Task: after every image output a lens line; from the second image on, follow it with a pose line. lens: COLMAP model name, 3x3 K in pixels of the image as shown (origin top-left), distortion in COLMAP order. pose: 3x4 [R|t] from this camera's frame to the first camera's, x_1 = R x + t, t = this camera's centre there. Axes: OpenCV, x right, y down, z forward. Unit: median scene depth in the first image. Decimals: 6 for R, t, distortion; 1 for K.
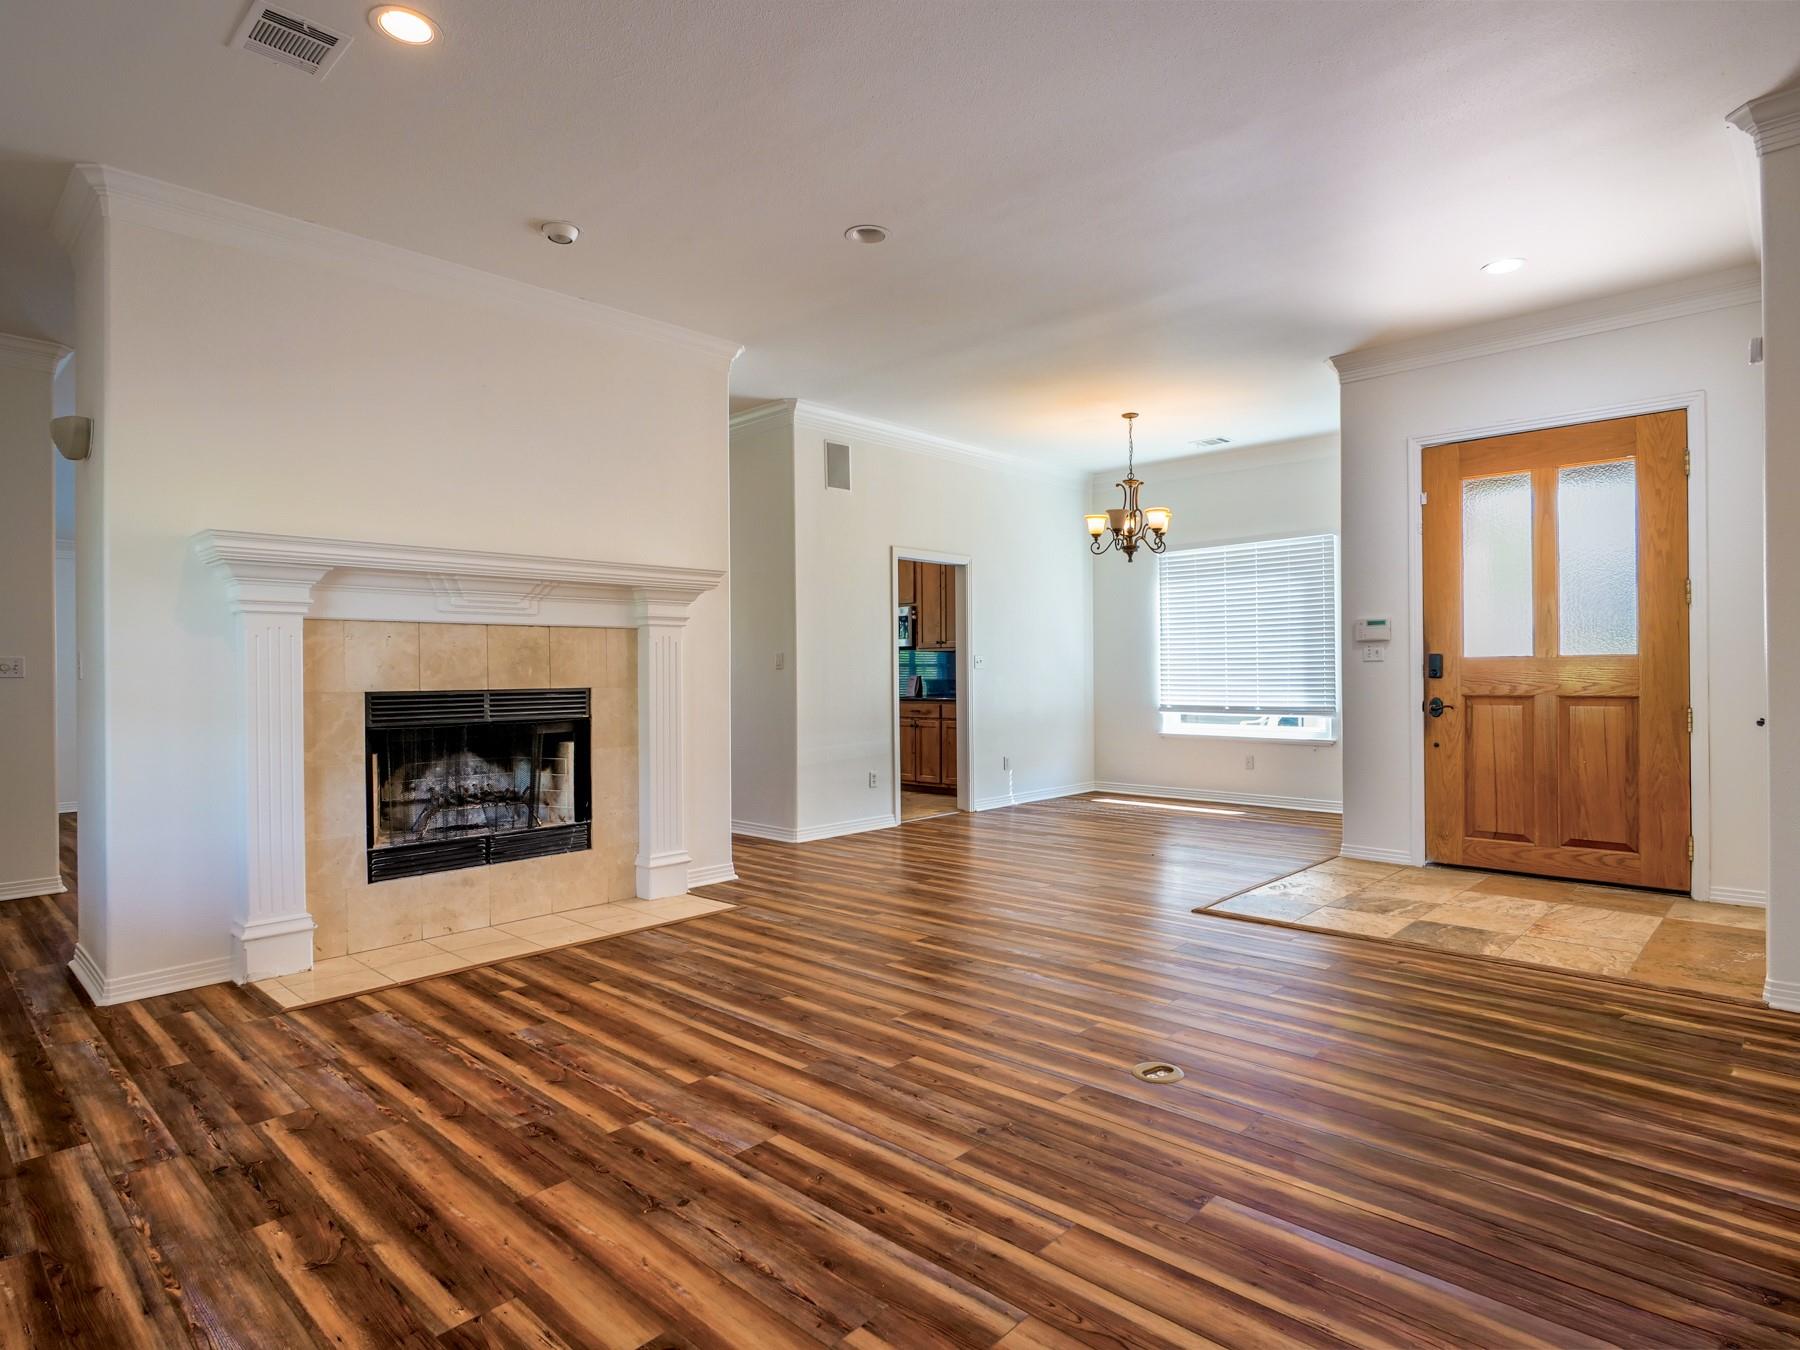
lens RADIAL K [[981.4, 0, 904.1], [0, 981.4, 667.2], [0, 0, 1]] dist [-0.008042, 0.001472]
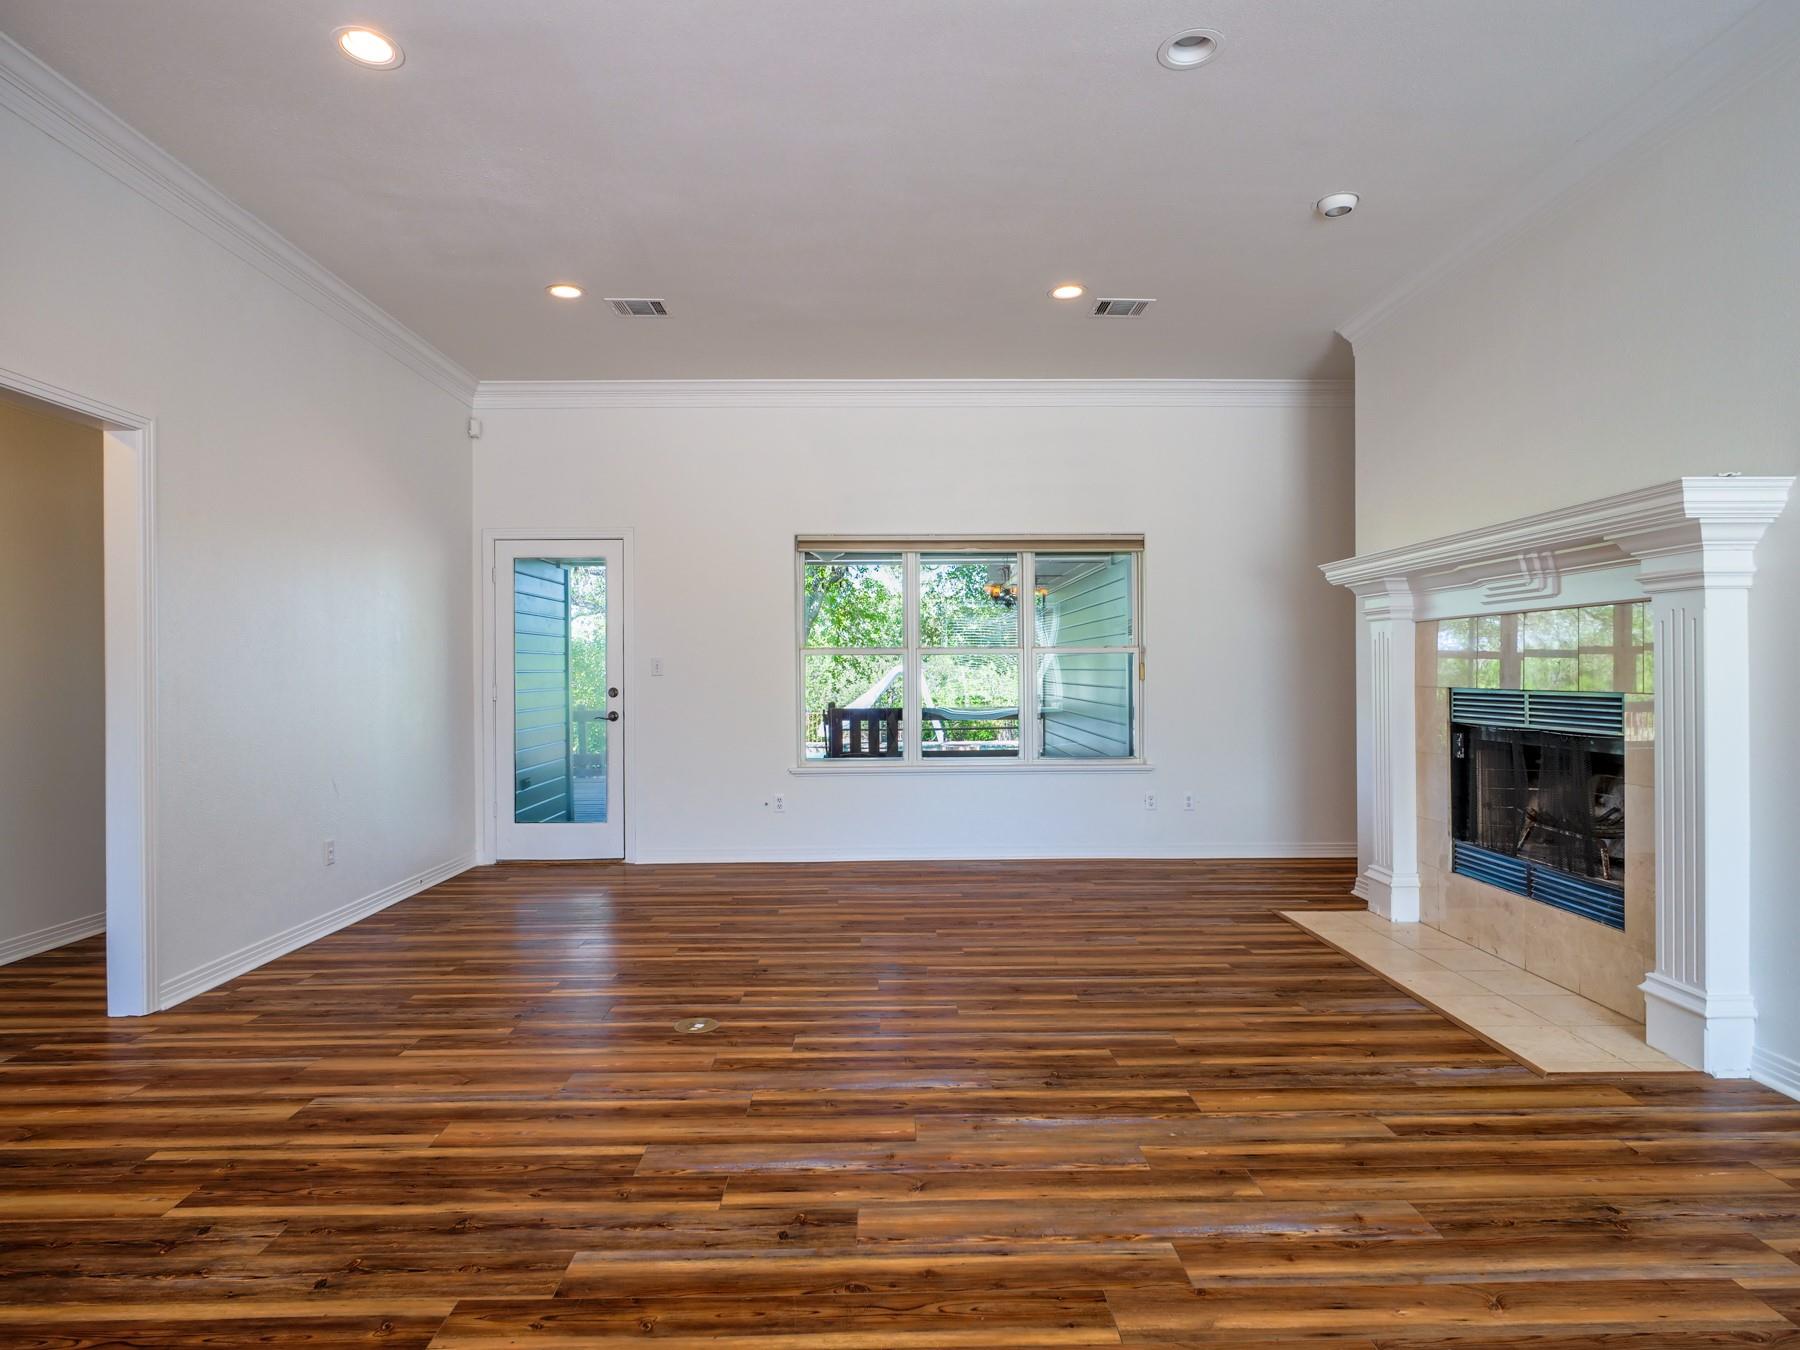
lens RADIAL K [[981.4, 0, 903.9], [0, 981.4, 672.3], [0, 0, 1]] dist [-0.008042, 0.001472]
pose [[-0.708491, 0.025932, -0.705244, 0.669626], [0.024325, 0.999628, 0.012321, -0.018445], [0.705301, -0.008426, -0.708858, 1.488796]]
